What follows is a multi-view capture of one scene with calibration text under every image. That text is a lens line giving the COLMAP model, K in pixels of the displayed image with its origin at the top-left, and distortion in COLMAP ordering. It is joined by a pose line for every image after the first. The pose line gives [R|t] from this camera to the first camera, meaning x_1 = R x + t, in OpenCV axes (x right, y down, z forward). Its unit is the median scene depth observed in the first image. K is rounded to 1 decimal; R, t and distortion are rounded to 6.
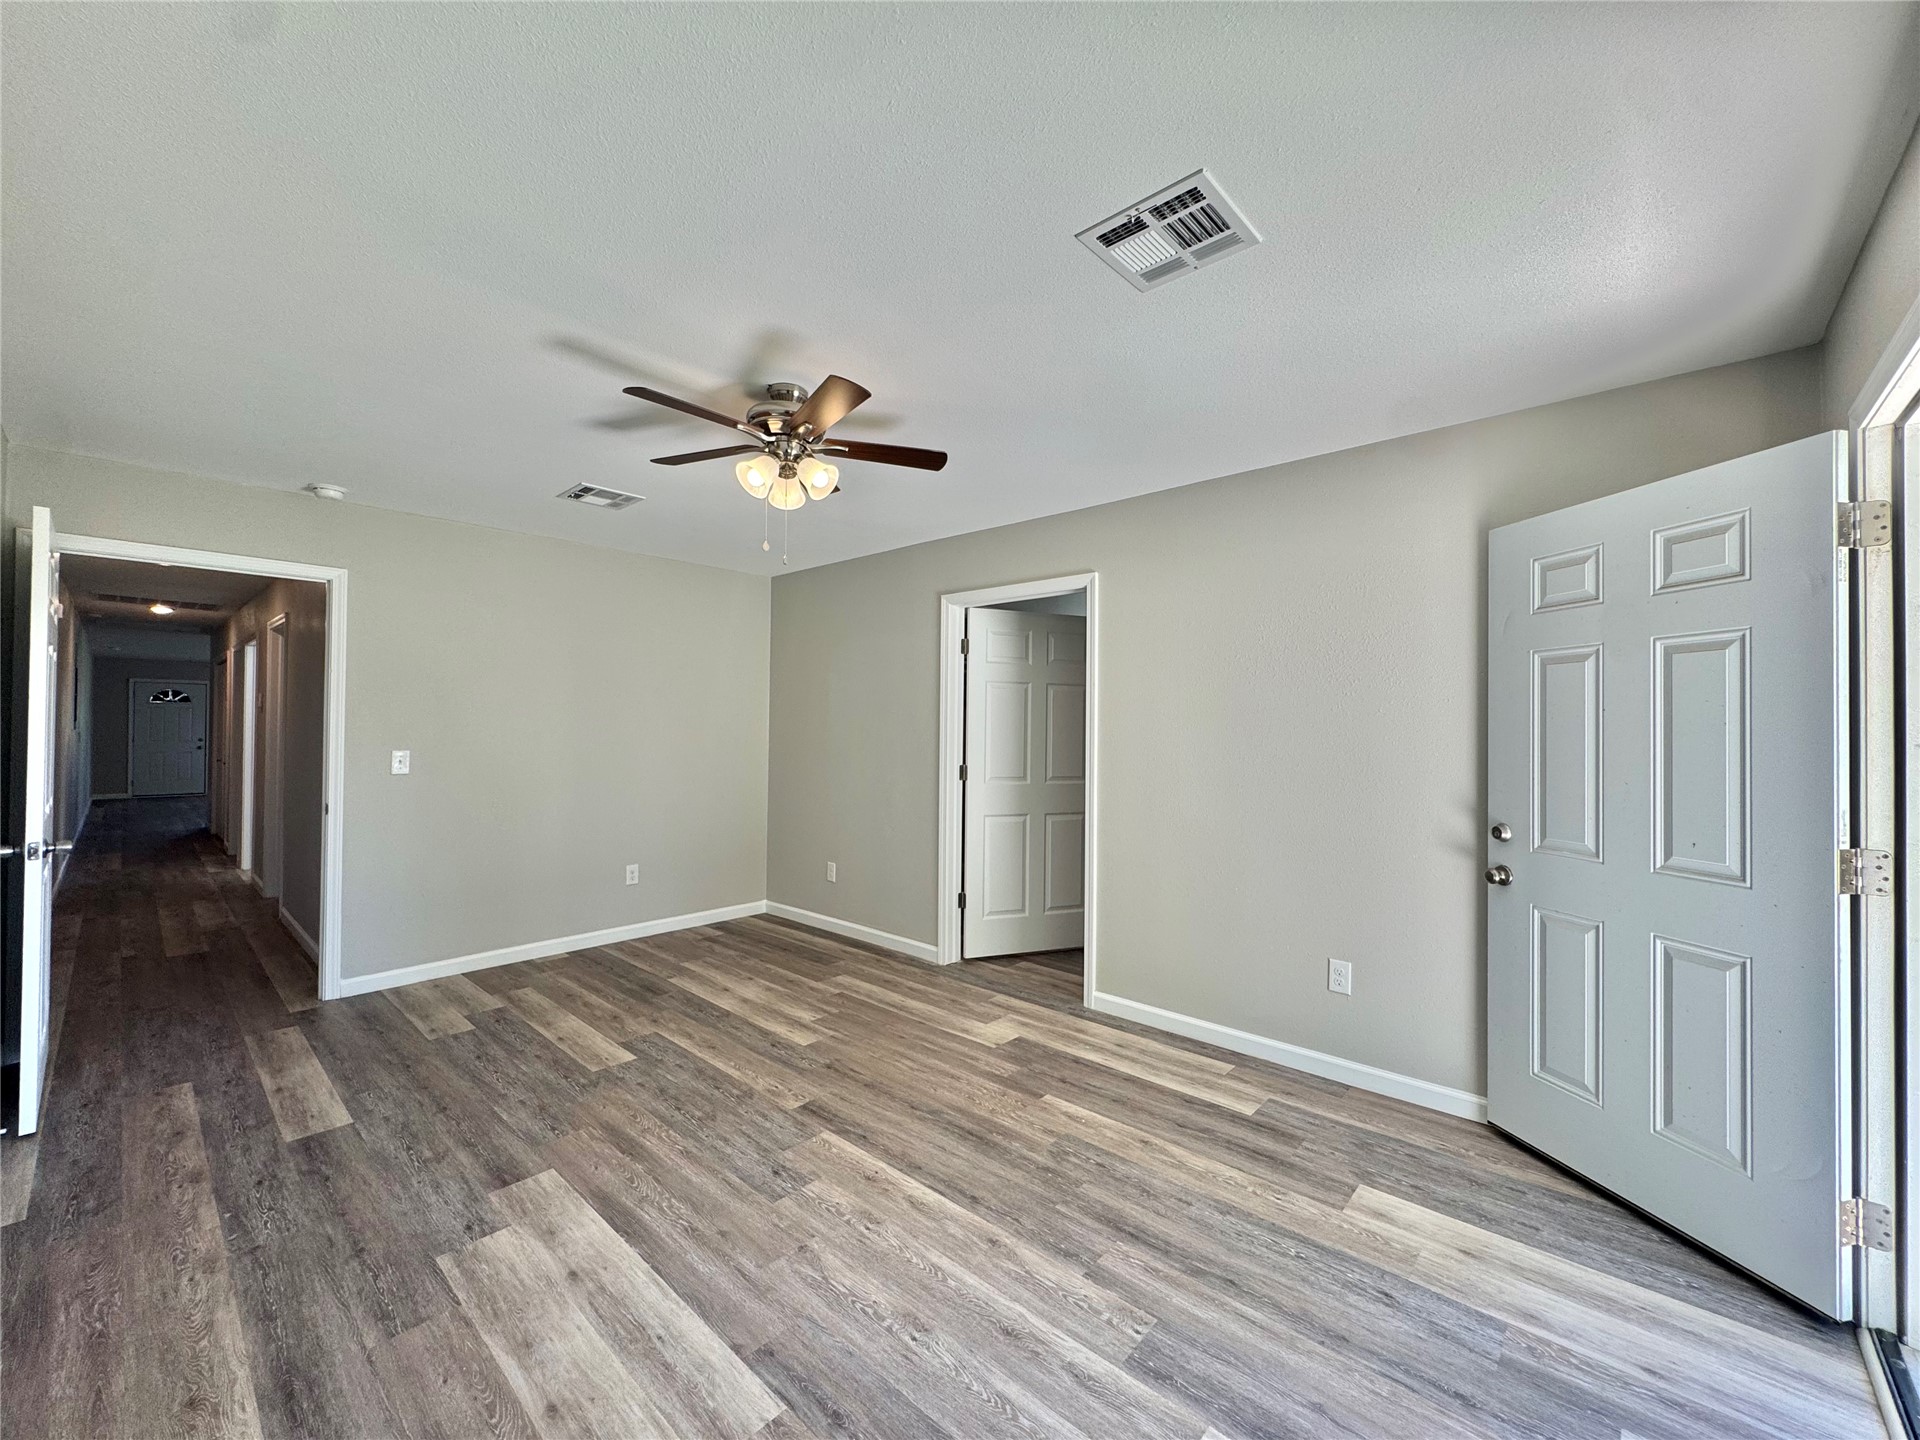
lens RADIAL K [[767.8, 0, 956.8], [0, 767.8, 723.8], [0, 0, 1]] dist [-0.001909, 0.000925]
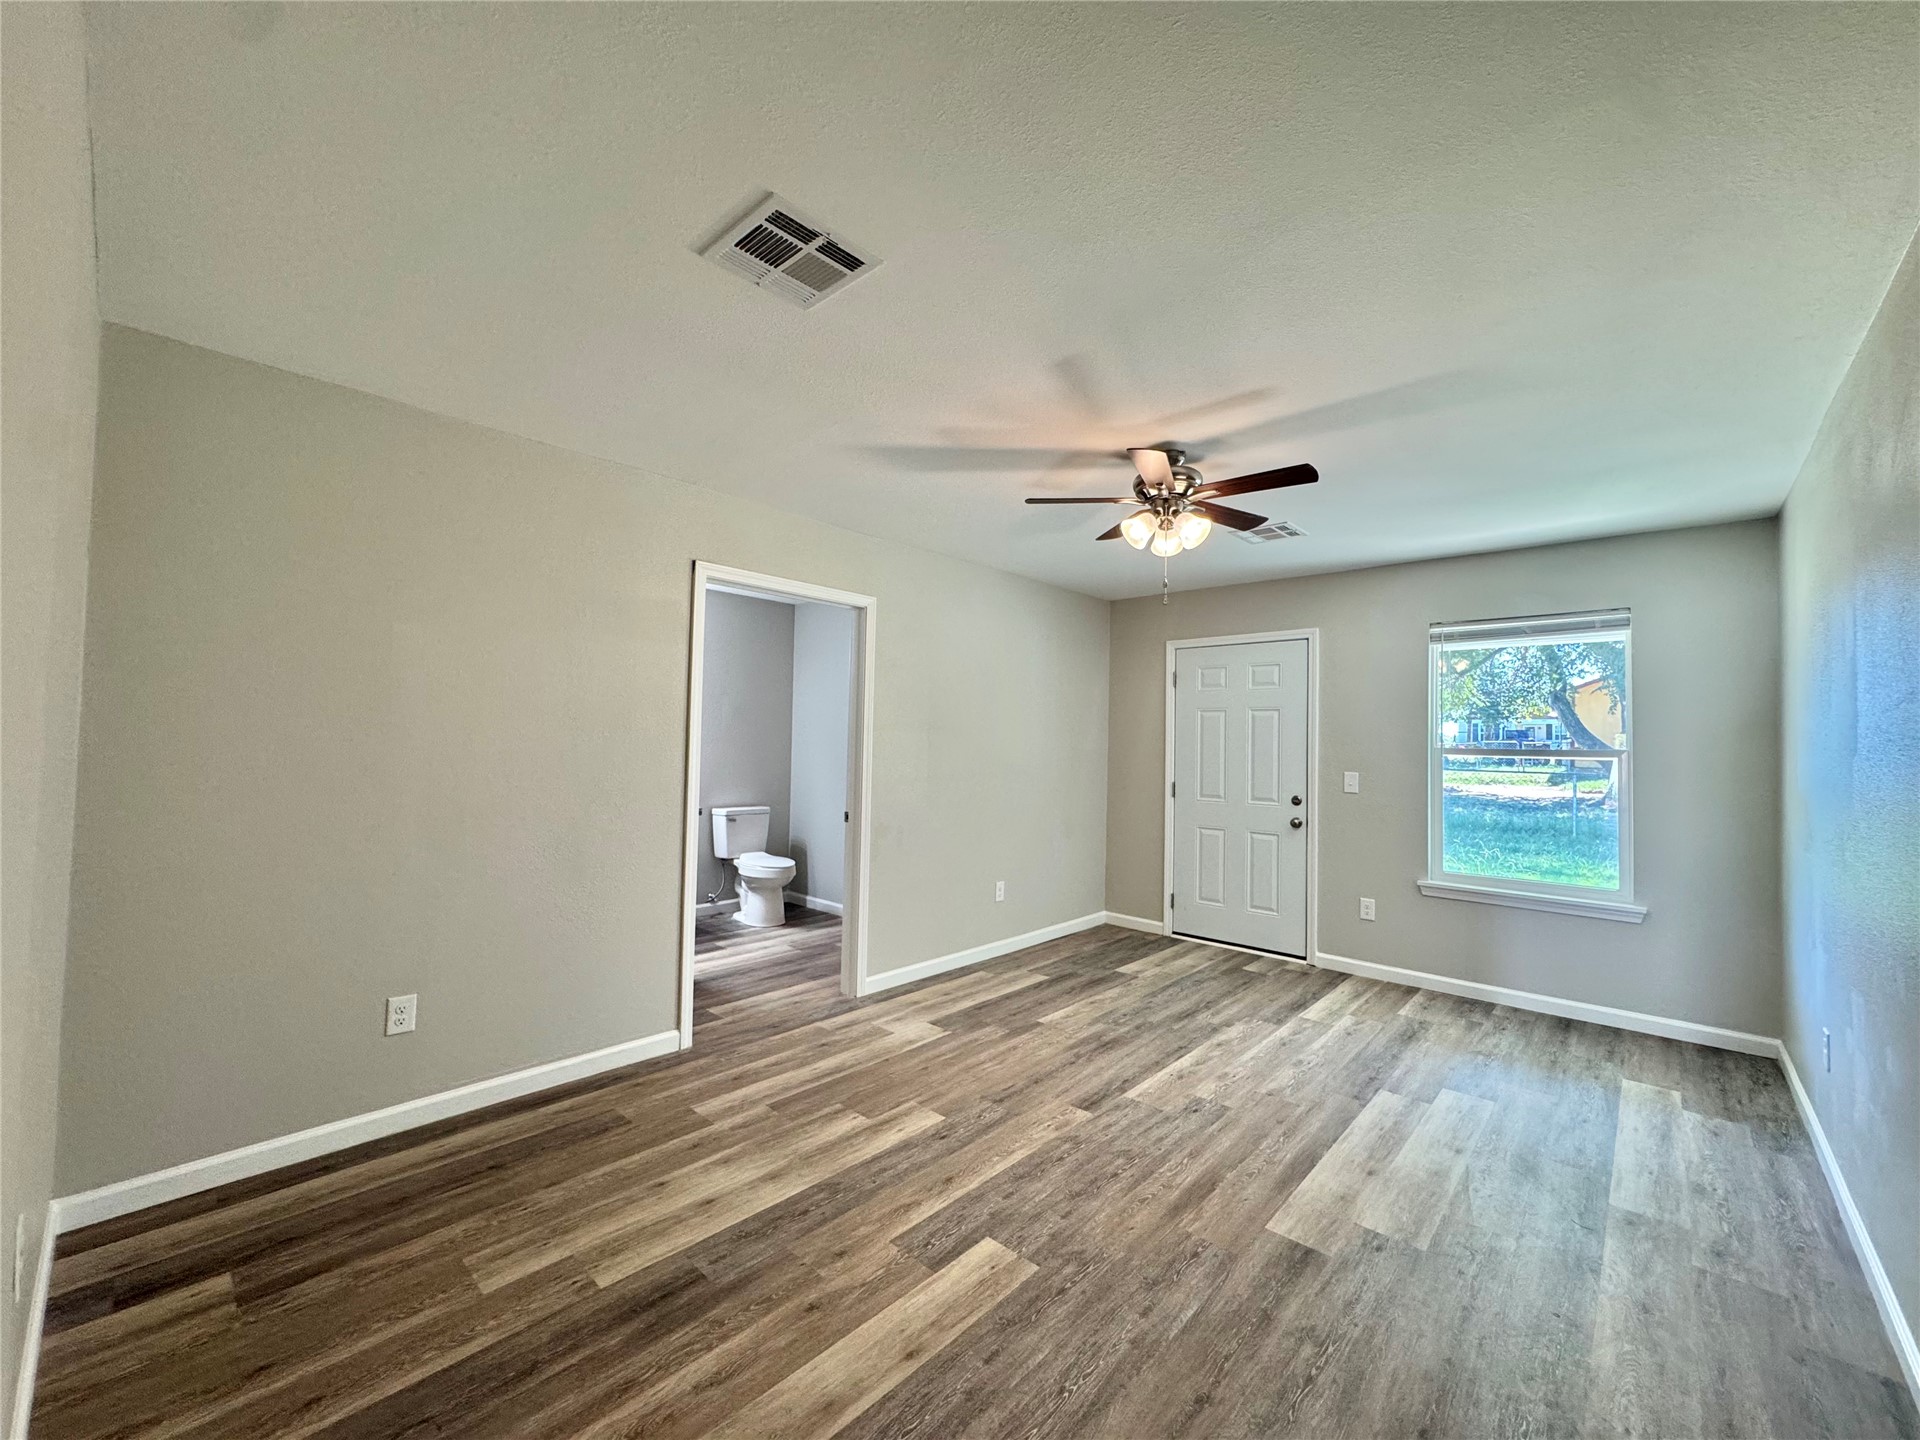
lens RADIAL K [[767.8, 0, 969.7], [0, 767.8, 718.0], [0, 0, 1]] dist [-0.001909, 0.000925]
pose [[-0.007477, 0.024105, 0.999681, -1.328737], [-0.028740, 0.999291, -0.024311, 0.001898], [-0.999559, -0.028912, -0.006779, 1.255648]]
